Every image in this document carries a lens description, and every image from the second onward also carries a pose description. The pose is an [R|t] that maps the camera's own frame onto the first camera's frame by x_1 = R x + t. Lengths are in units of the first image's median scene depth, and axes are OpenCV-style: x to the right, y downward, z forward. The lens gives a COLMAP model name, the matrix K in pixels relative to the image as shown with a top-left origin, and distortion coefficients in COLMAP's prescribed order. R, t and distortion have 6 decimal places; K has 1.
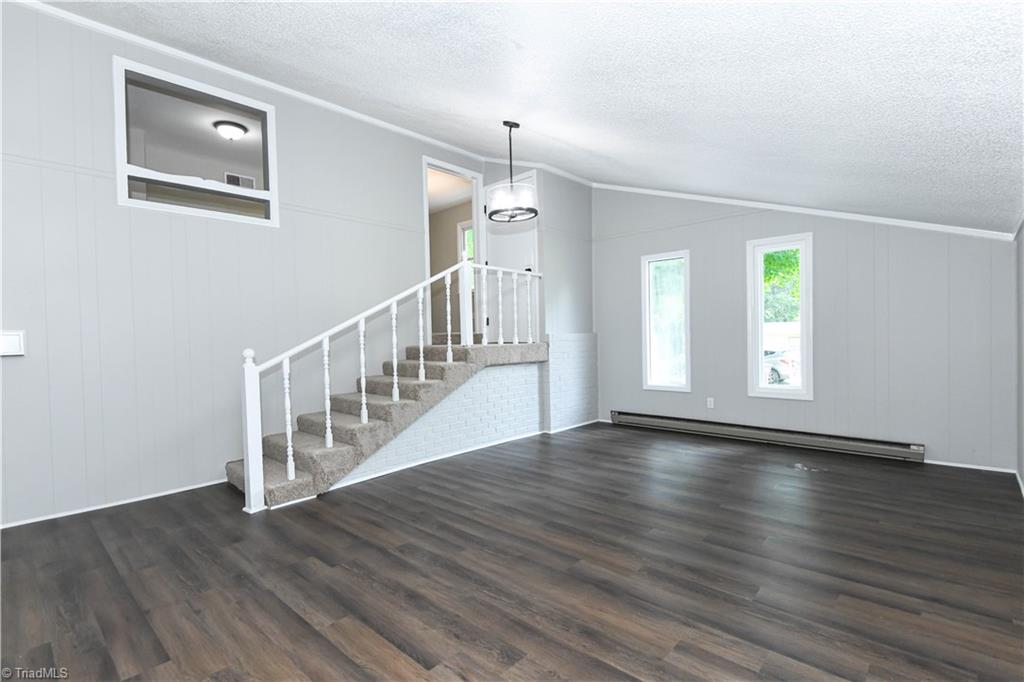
lens RADIAL K [[467.6, 0, 510.5], [0, 467.6, 345.2], [0, 0, 1]] dist [0.037148, -0.025890]
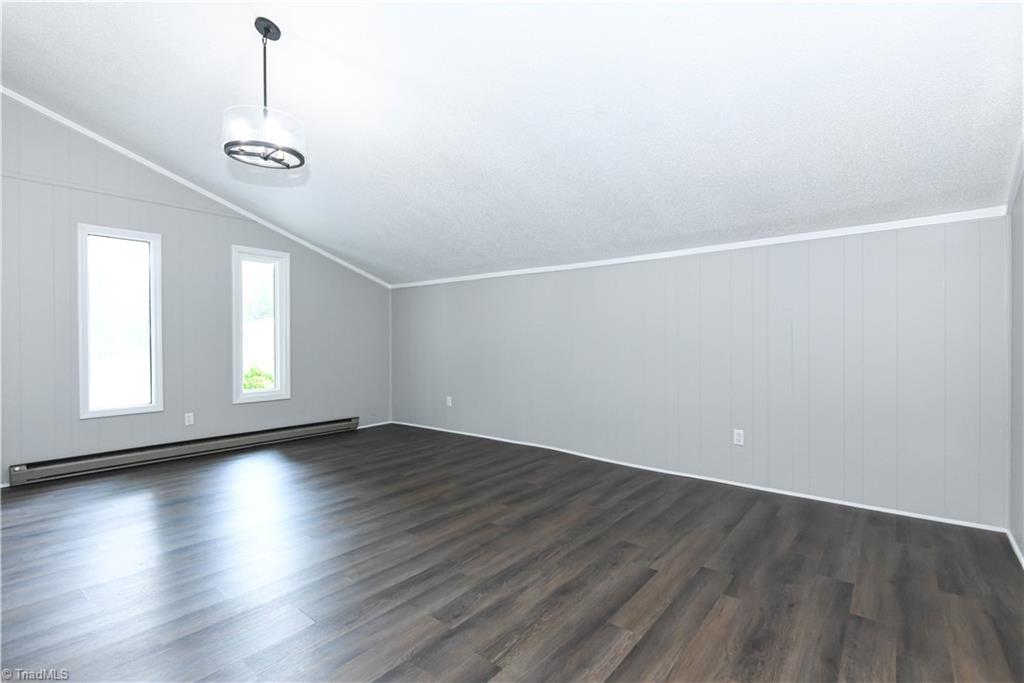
lens RADIAL K [[467.6, 0, 510.5], [0, 467.6, 345.7], [0, 0, 1]] dist [0.037148, -0.025890]
pose [[-0.047397, 0.013361, 0.998787, -1.062304], [0.025752, 0.999595, -0.012149, 0.034007], [-0.998544, 0.025145, -0.047722, 1.033542]]
